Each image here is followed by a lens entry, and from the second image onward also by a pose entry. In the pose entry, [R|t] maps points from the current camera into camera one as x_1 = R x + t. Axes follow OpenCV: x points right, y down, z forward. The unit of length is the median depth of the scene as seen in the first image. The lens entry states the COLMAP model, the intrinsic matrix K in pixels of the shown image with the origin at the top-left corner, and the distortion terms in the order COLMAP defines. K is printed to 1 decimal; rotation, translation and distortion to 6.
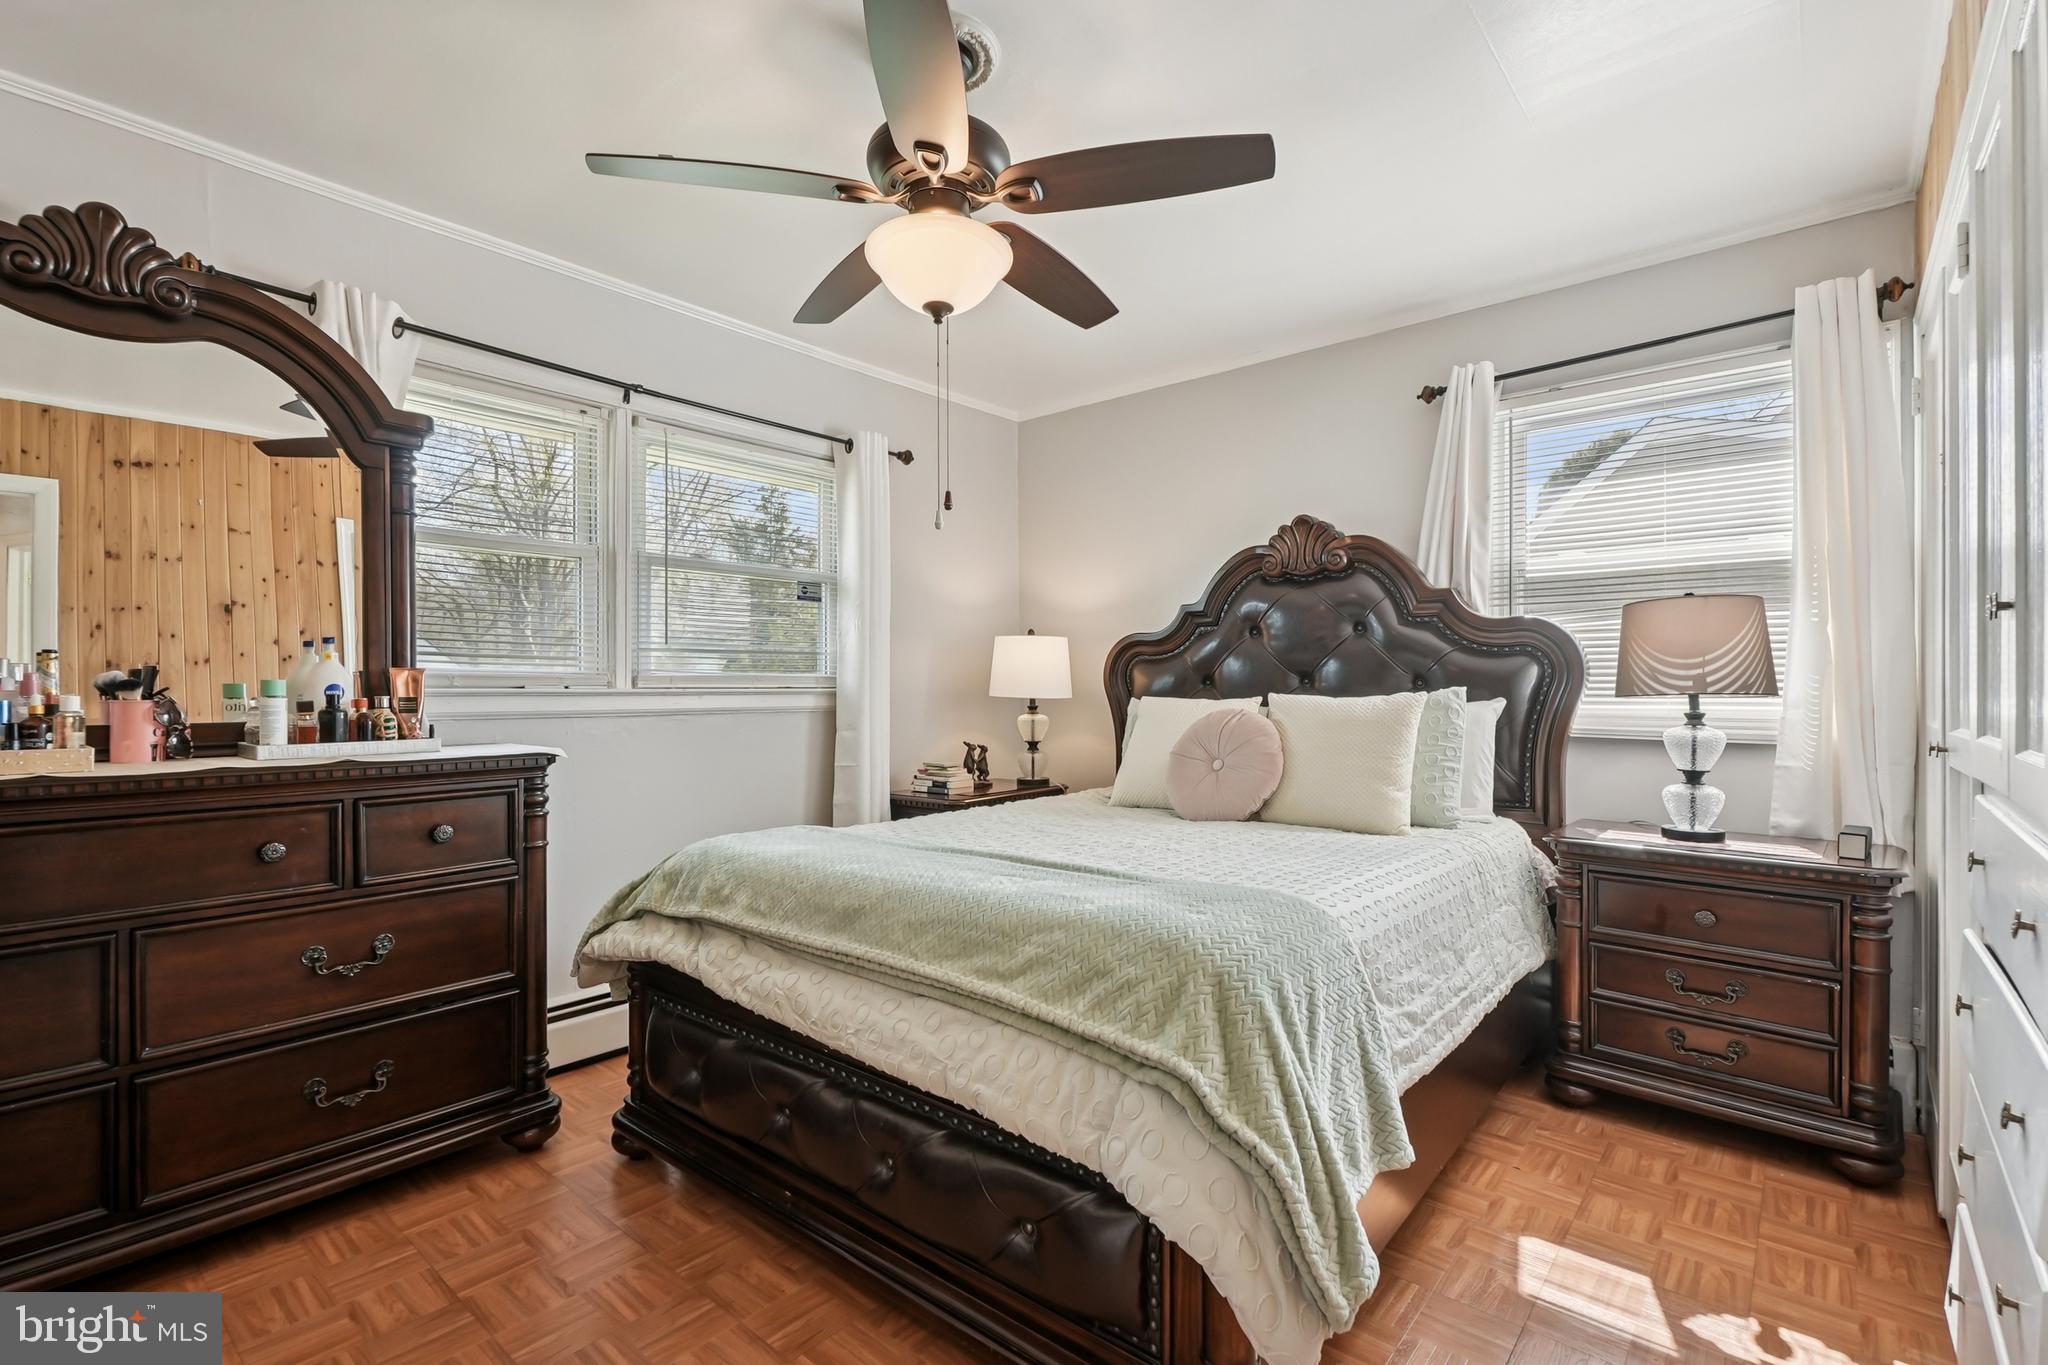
lens RADIAL K [[937.9, 0, 1021.8], [0, 937.9, 687.2], [0, 0, 1]] dist [0.001664, 0.000146]
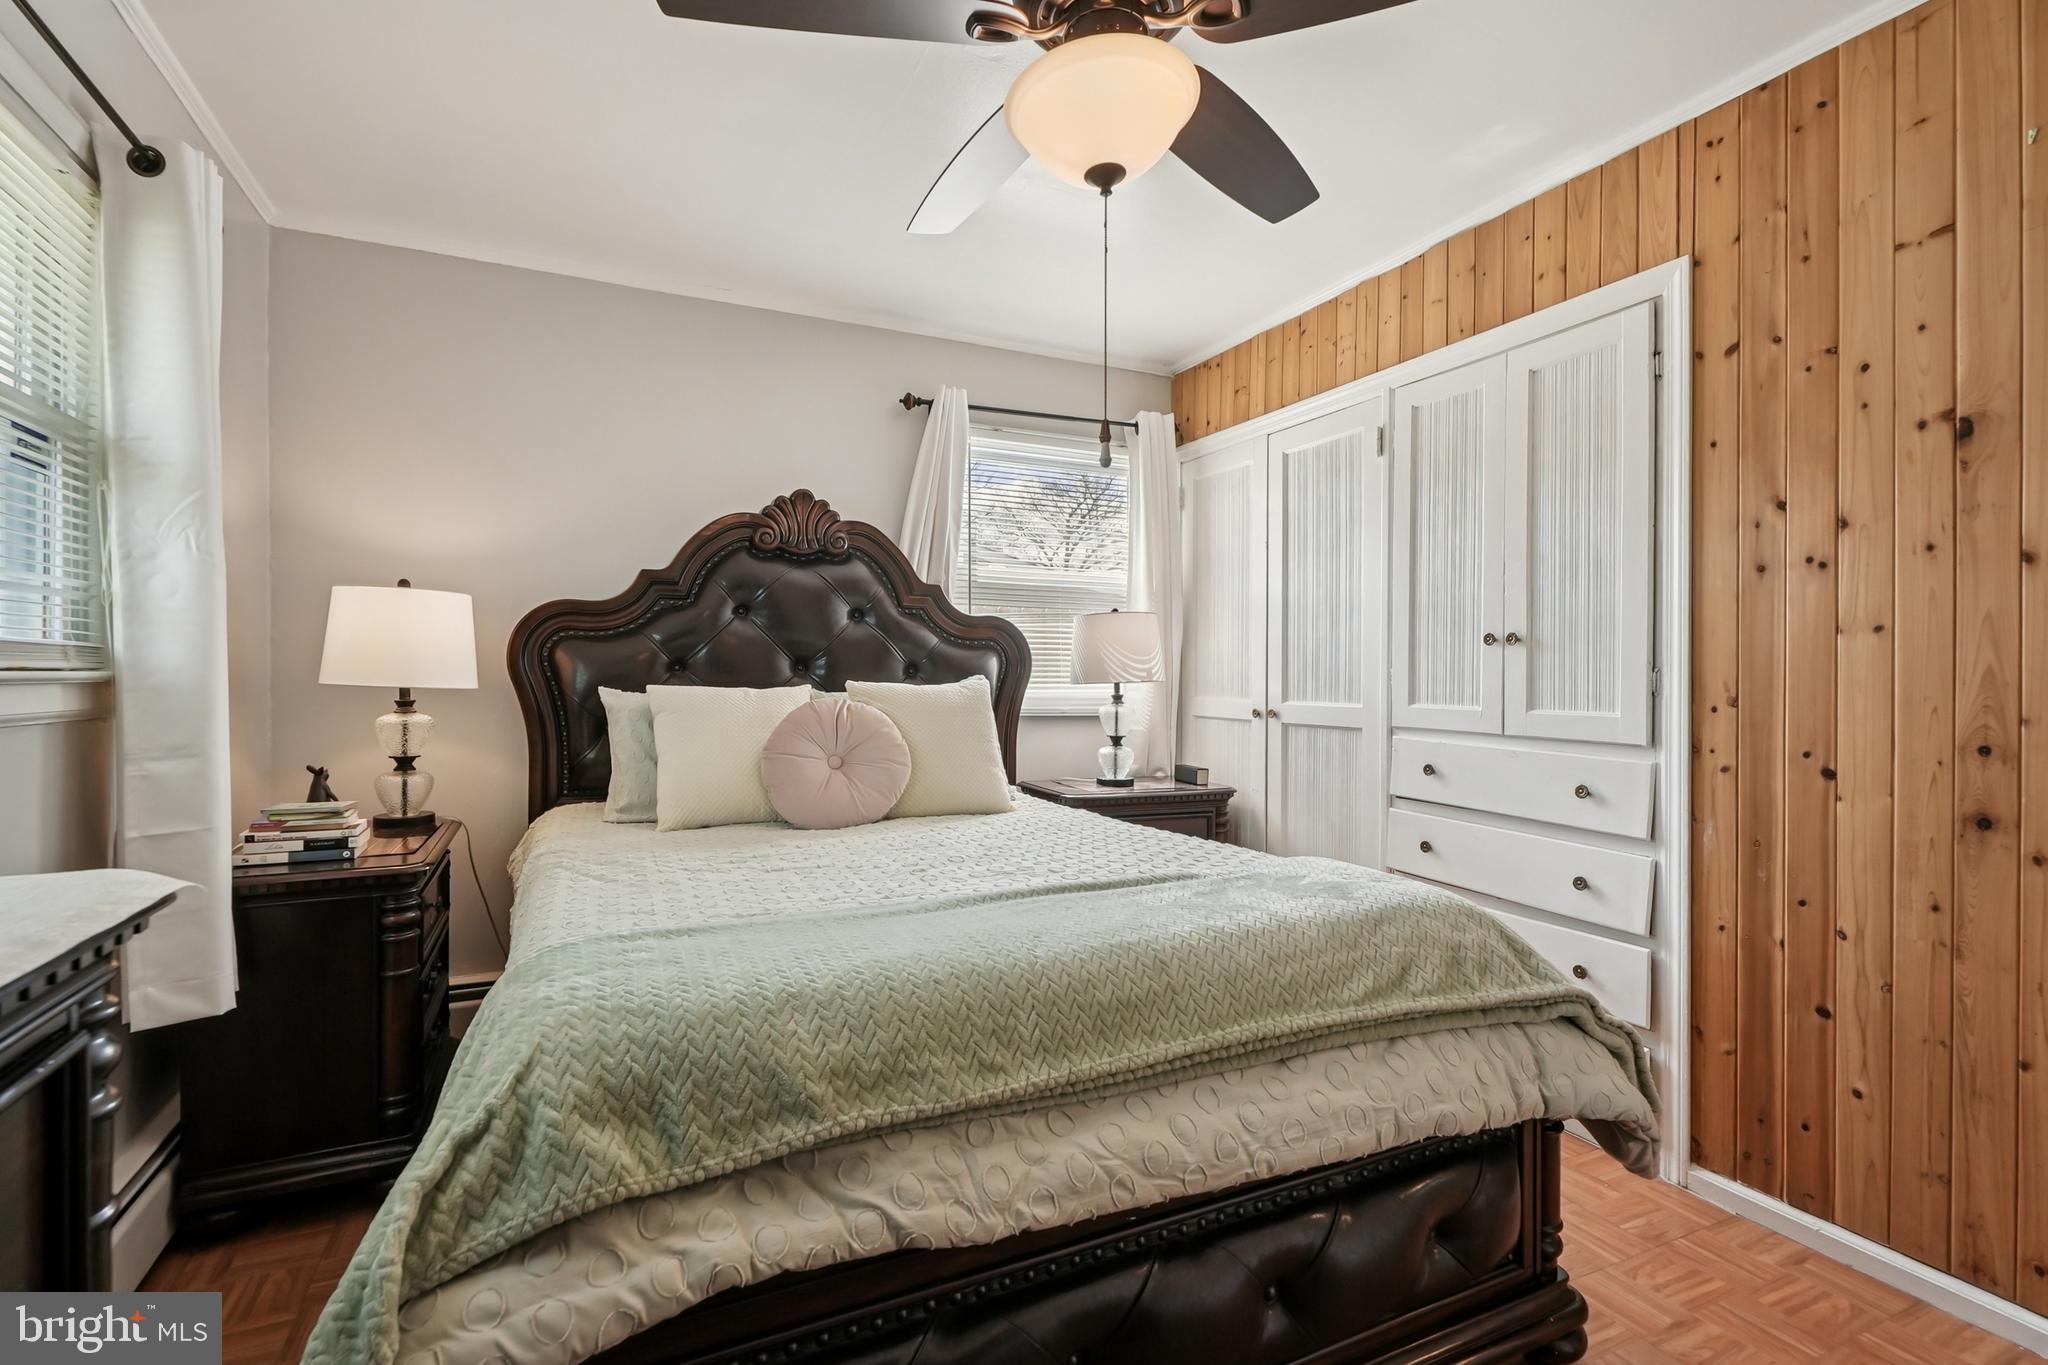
lens RADIAL K [[927.5, 0, 1014.8], [0, 927.5, 669.1], [0, 0, 1]] dist [0.000602, -0.000409]
pose [[0.412232, 0.009052, 0.911034, -0.512692], [-0.008302, 0.999946, -0.006179, -0.000785], [-0.911041, -0.005016, 0.412285, 0.483589]]
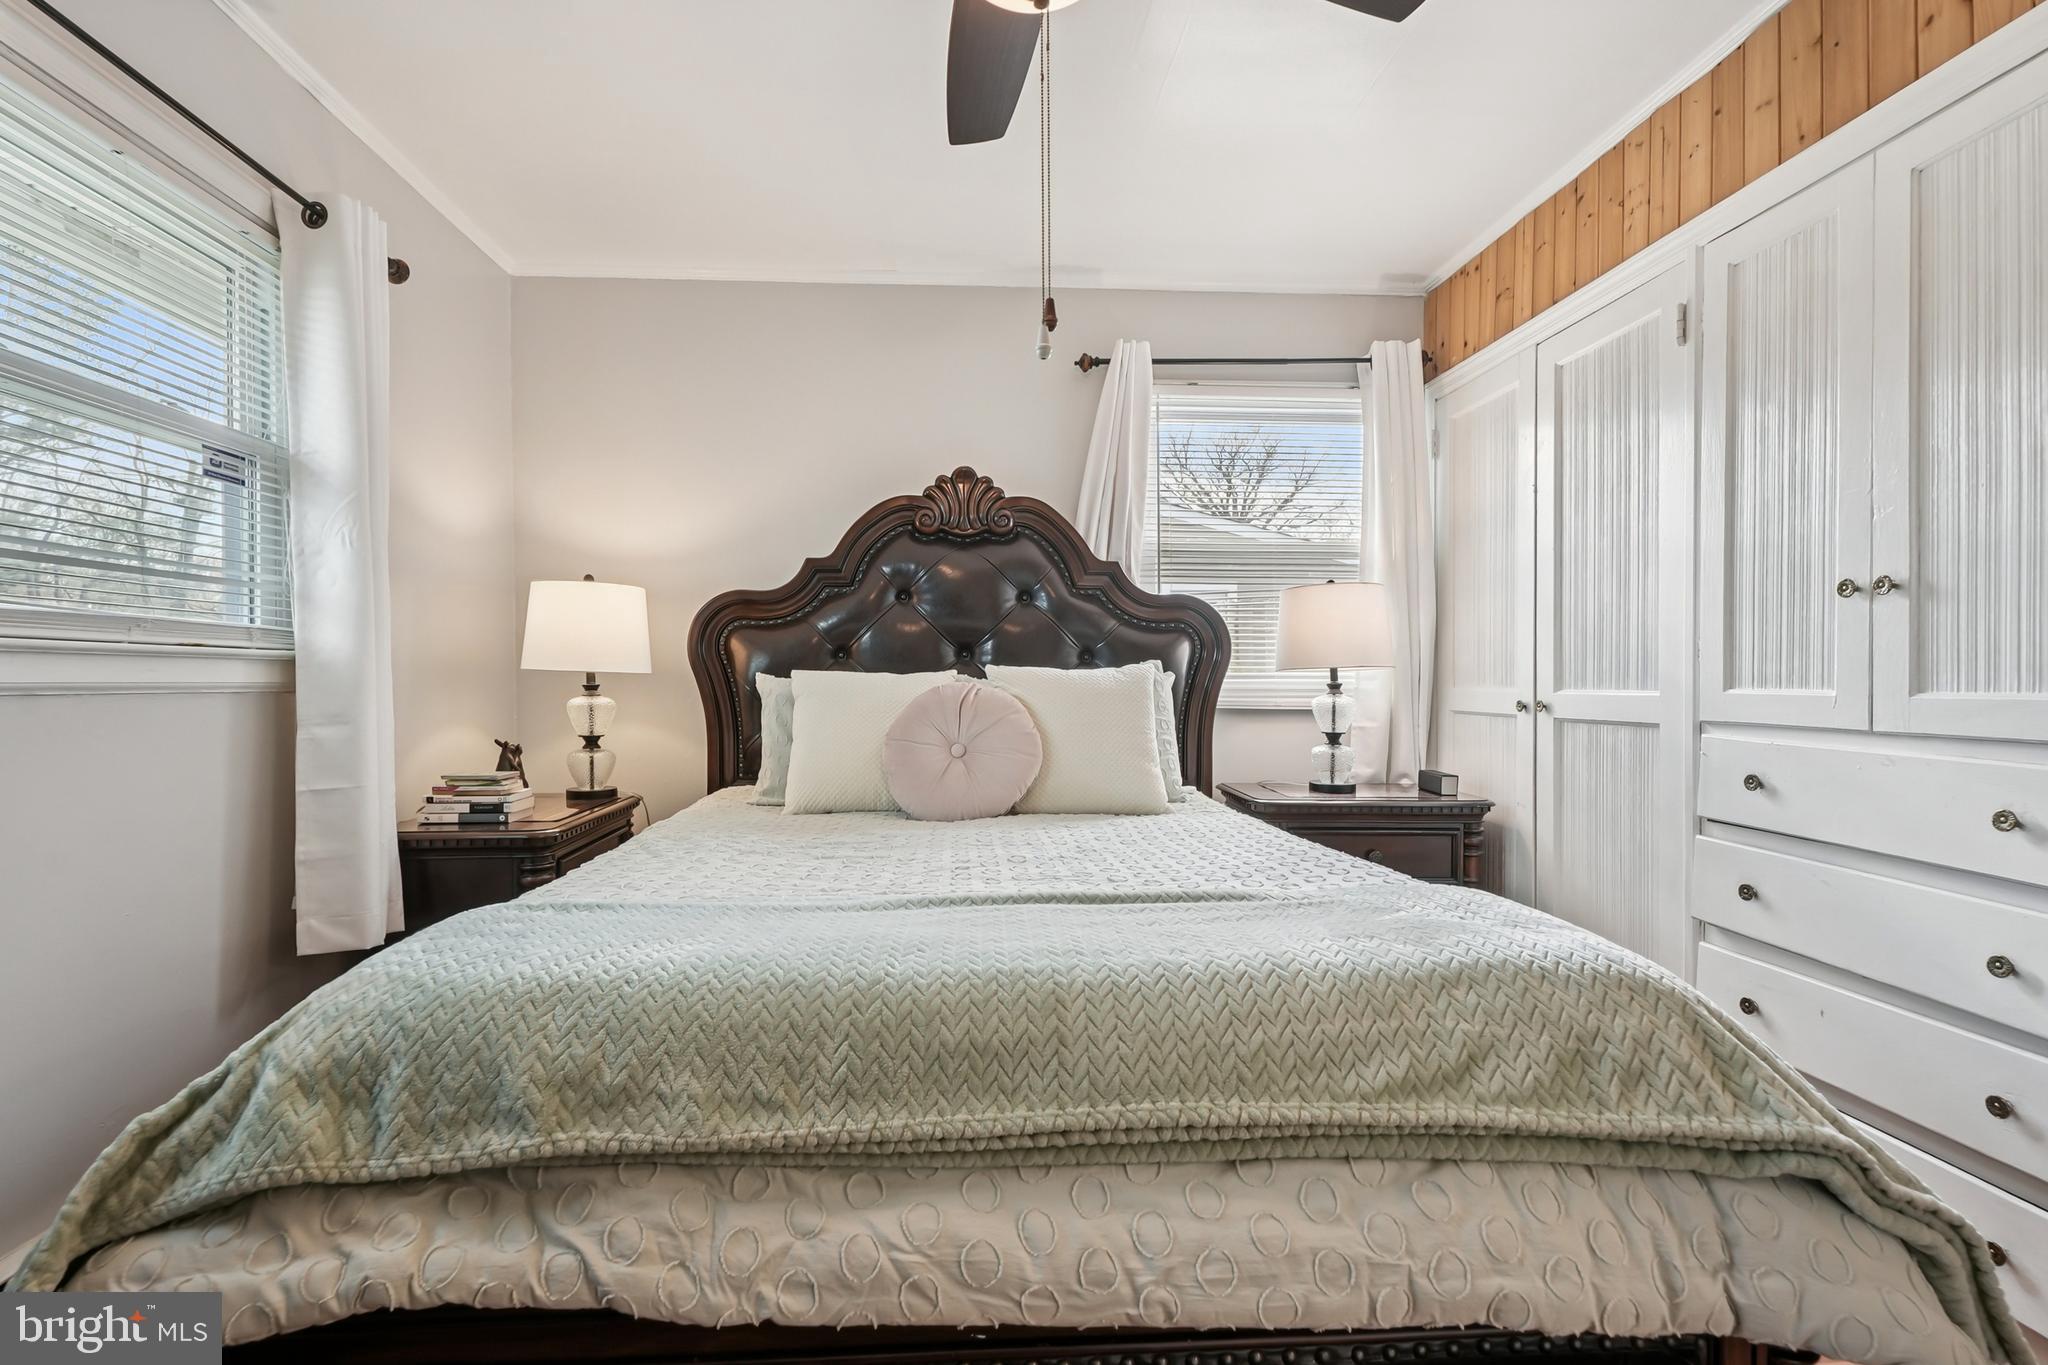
lens RADIAL K [[936.8, 0, 998.0], [0, 936.8, 682.5], [0, 0, 1]] dist [0.010871, -0.006541]
pose [[0.723967, 0.000318, 0.689835, -0.330596], [-0.002834, 0.999993, 0.002513, 0.020900], [-0.689829, -0.003774, 0.723962, 0.377388]]
